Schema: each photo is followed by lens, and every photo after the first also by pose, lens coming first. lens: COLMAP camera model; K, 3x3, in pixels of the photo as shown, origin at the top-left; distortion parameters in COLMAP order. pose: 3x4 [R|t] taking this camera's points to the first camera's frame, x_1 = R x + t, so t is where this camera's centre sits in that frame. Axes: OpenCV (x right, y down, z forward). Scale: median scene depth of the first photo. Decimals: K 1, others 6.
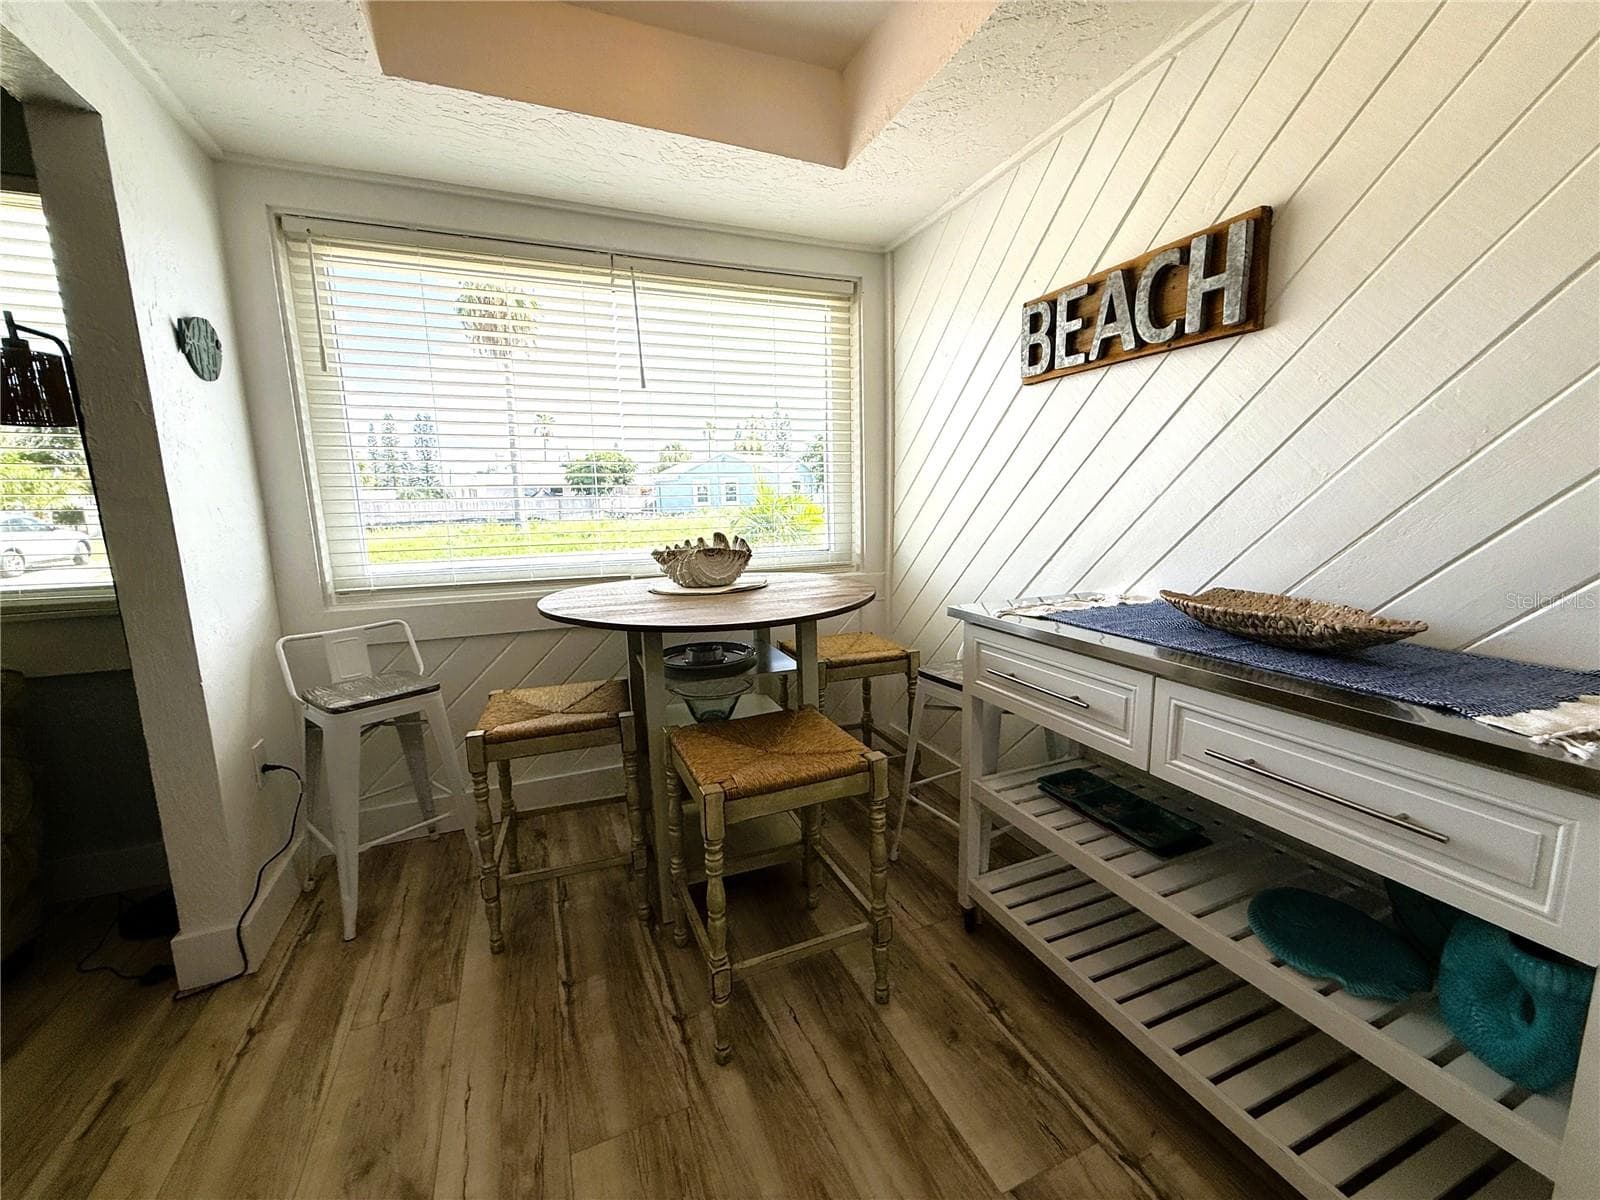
lens RADIAL K [[642.5, 0, 793.3], [0, 642.5, 601.2], [0, 0, 1]] dist [0.000023, 0.000037]
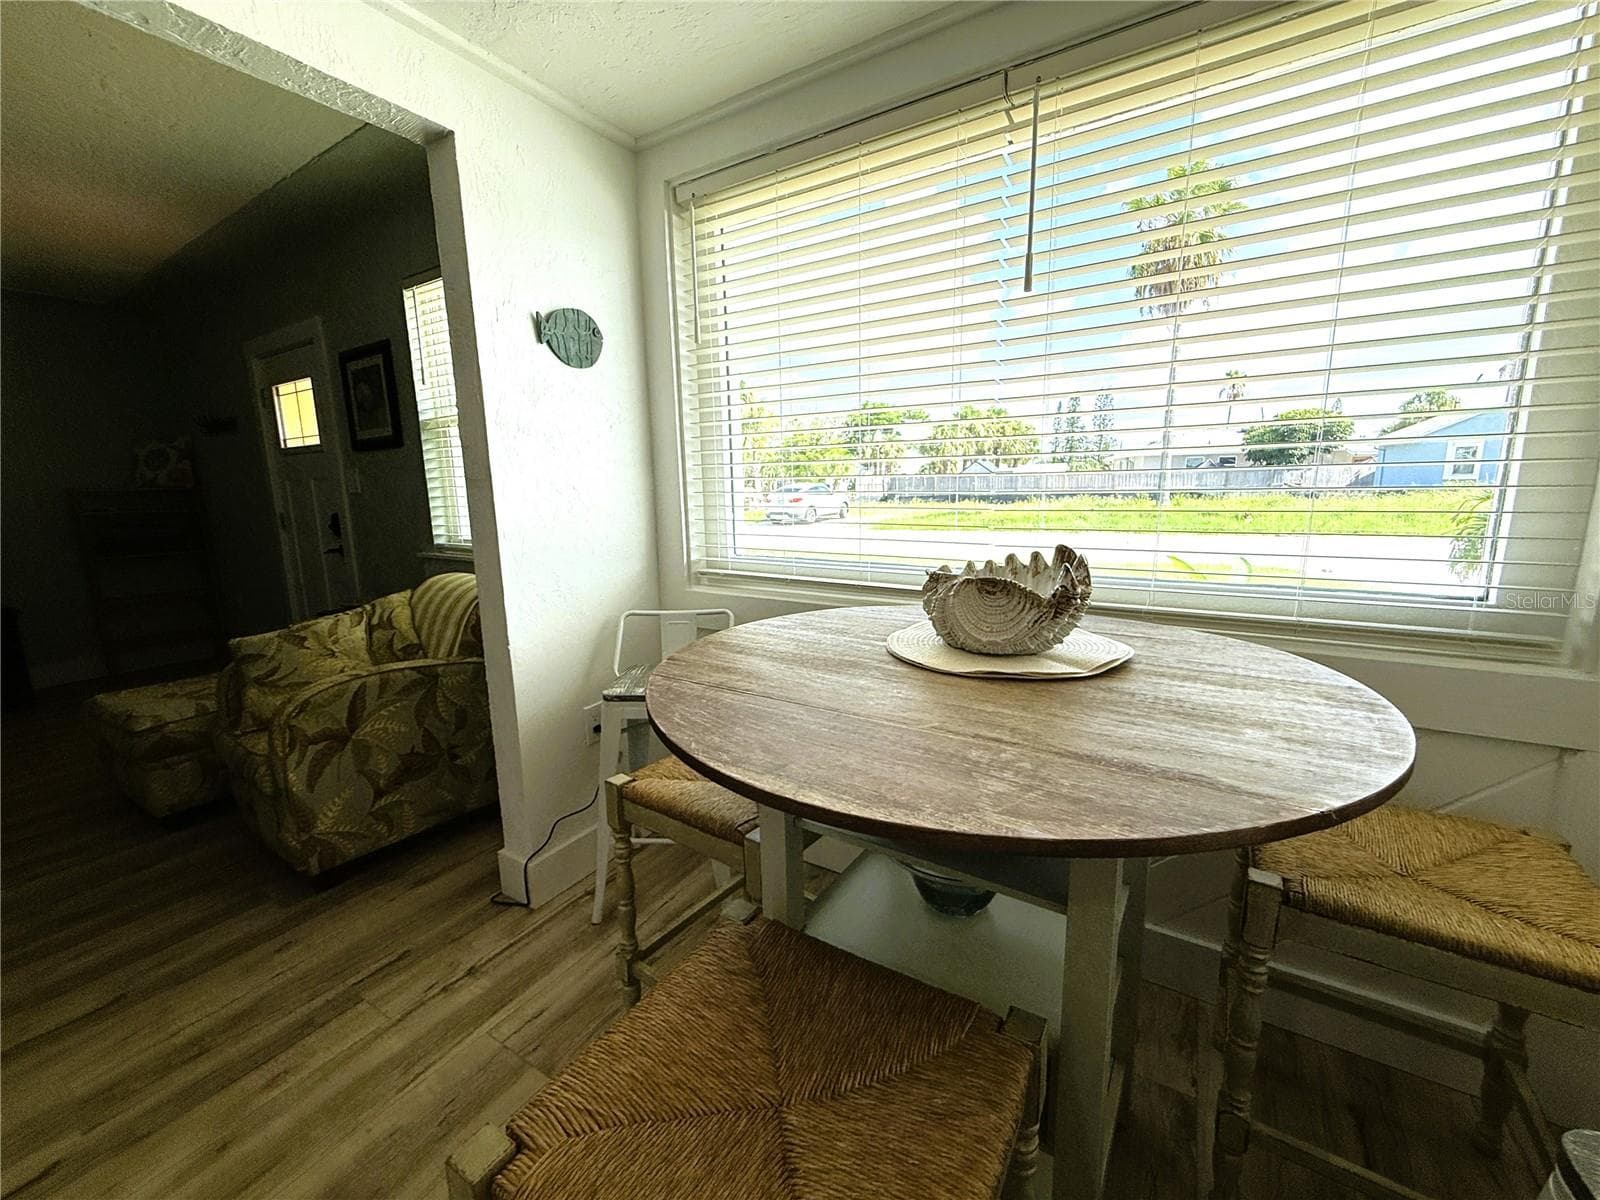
lens RADIAL K [[642.5, 0, 793.3], [0, 642.5, 601.2], [0, 0, 1]] dist [0.000023, 0.000037]
pose [[0.577019, 0.154583, -0.801968, 0.160311], [-0.121073, 0.987266, 0.103188, -0.082817], [0.807707, 0.037555, 0.588387, 0.490142]]
